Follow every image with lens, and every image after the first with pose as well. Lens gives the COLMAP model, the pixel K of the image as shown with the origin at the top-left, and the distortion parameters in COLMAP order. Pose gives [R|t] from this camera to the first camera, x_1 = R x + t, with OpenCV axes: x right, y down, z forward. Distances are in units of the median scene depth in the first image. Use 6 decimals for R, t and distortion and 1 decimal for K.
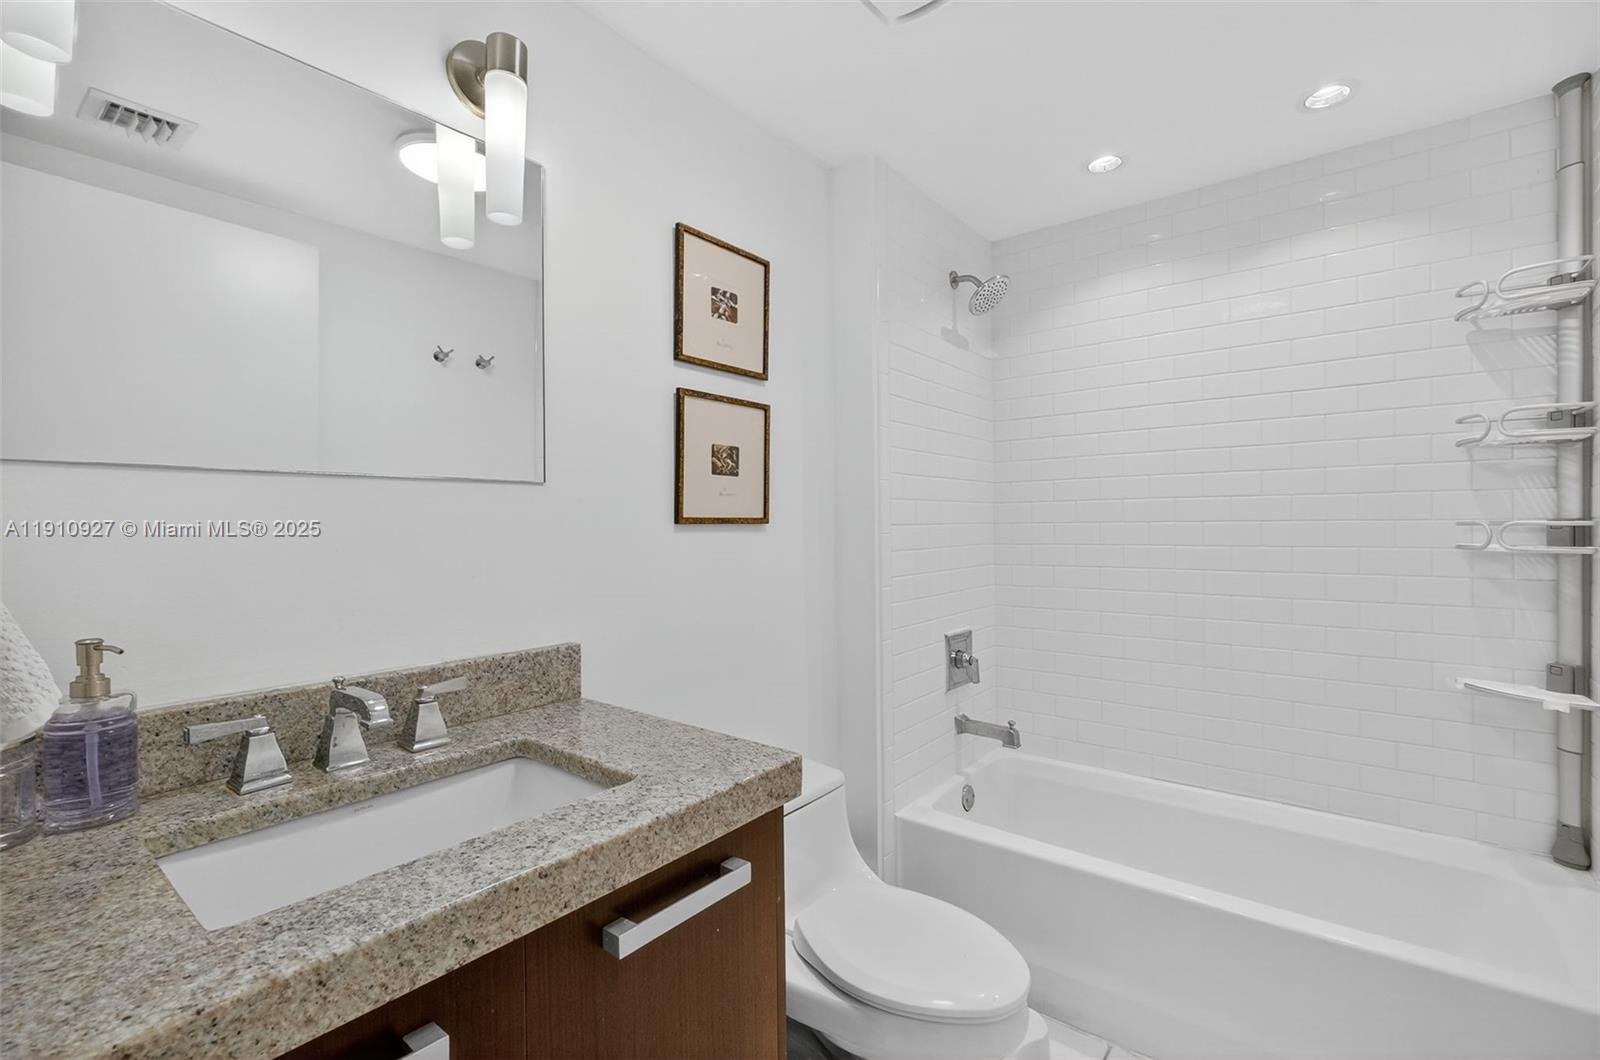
lens RADIAL K [[706.3, 0, 799.1], [0, 706.3, 527.0], [0, 0, 1]] dist [-0.001509, -0.000443]
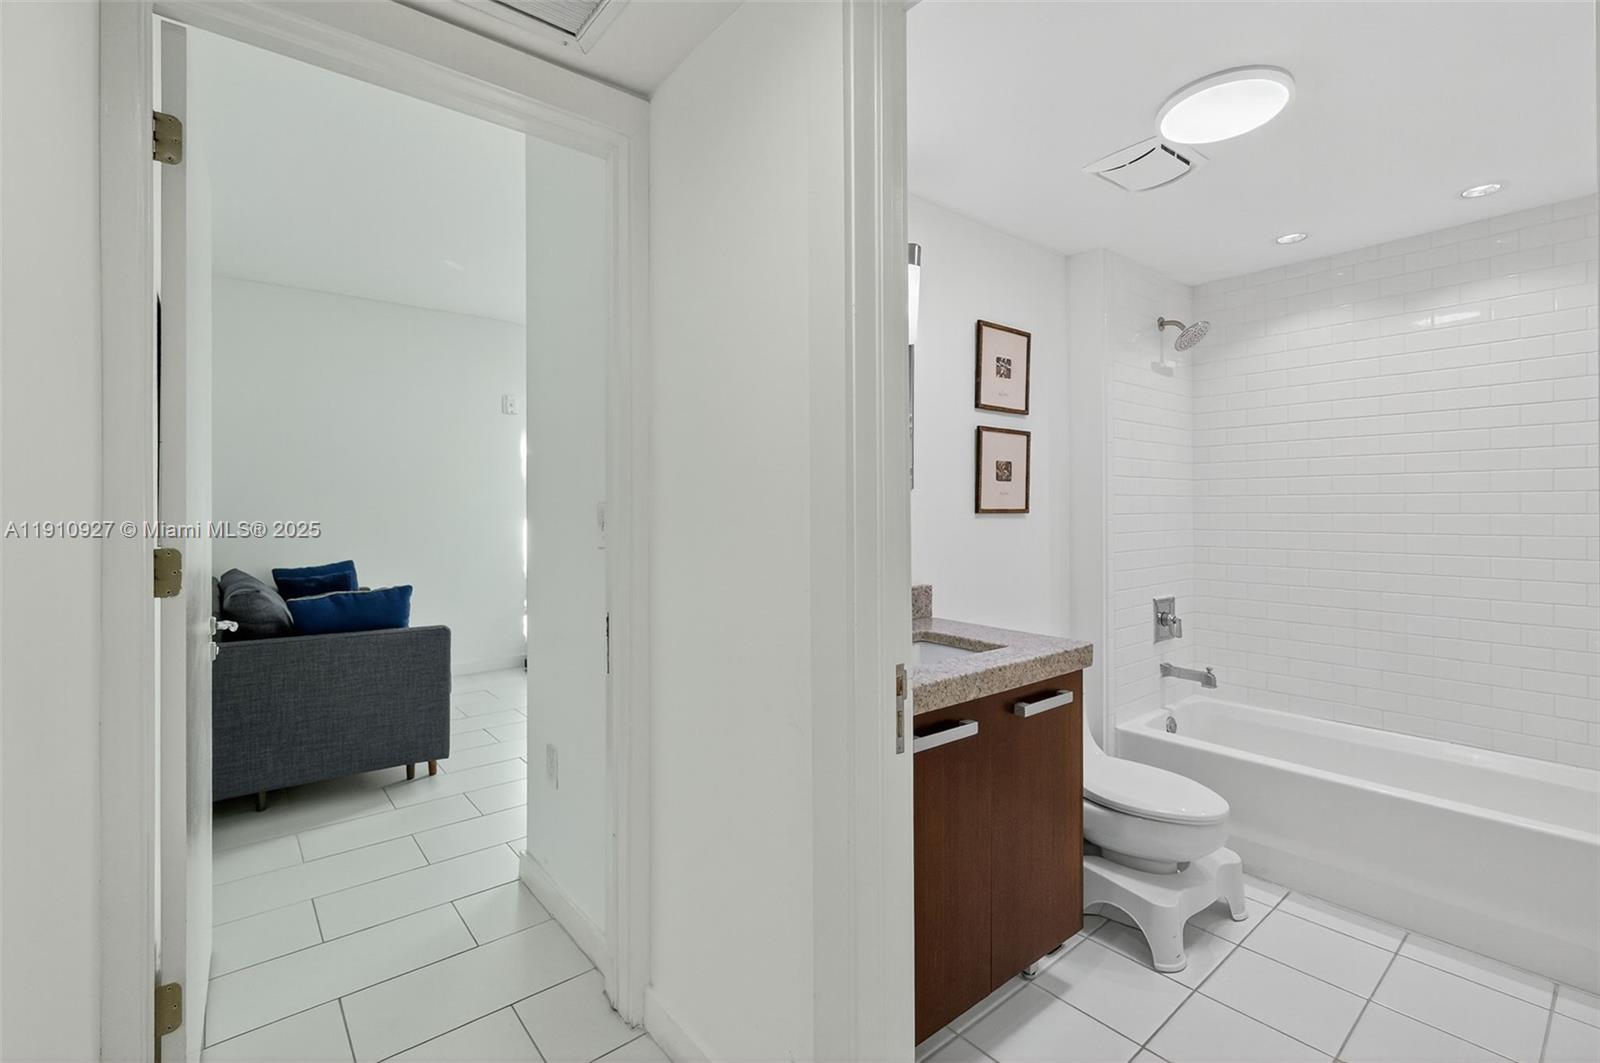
lens RADIAL K [[706.3, 0, 796.7], [0, 706.3, 506.3], [0, 0, 1]] dist [-0.001509, -0.000443]
pose [[0.976020, 0.006682, -0.217578, -0.203930], [-0.007911, 0.999957, -0.004781, -0.008734], [0.217536, 0.006387, 0.976031, -0.552939]]
